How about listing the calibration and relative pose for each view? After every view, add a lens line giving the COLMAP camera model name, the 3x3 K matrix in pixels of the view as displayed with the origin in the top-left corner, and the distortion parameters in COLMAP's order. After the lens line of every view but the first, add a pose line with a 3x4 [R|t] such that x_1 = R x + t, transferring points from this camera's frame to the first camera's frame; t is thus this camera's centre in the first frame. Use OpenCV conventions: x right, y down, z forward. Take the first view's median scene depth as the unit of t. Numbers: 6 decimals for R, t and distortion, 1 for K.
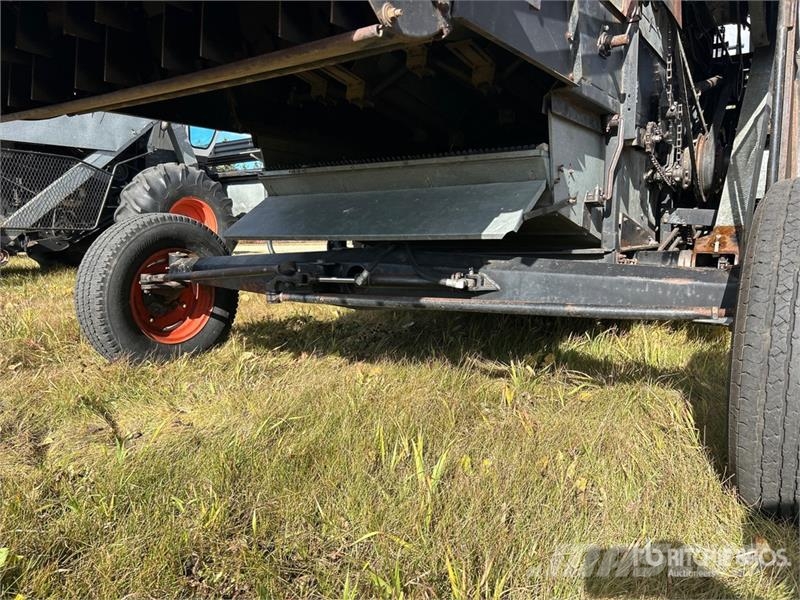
lens RADIAL K [[596.3, 0, 405.1], [0, 596.3, 304.7], [0, 0, 1]] dist [0.031457, -0.030832]
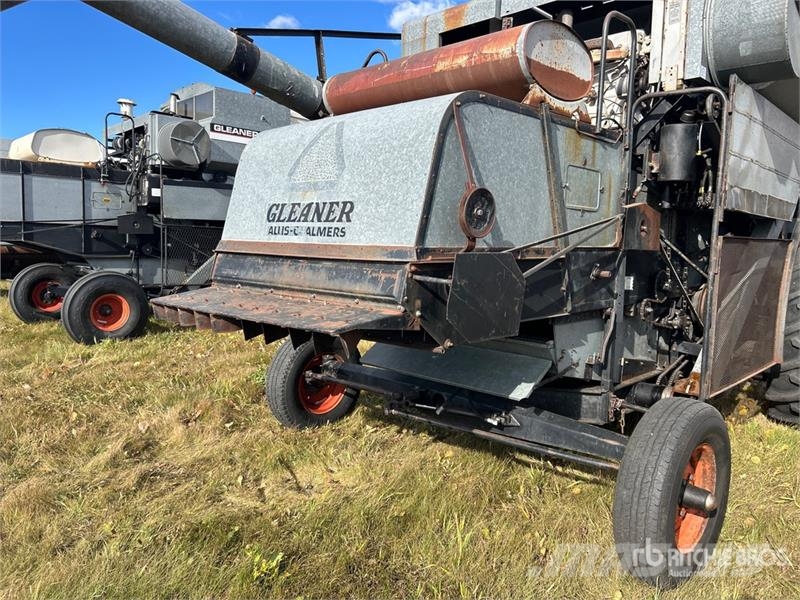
lens RADIAL K [[596.3, 0, 399.2], [0, 596.3, 293.2], [0, 0, 1]] dist [0.031457, -0.030832]
pose [[0.982523, 0.043380, -0.181017, 0.105925], [-0.049250, 0.998392, -0.028062, -0.321199], [0.179509, 0.036487, 0.983079, -0.718441]]
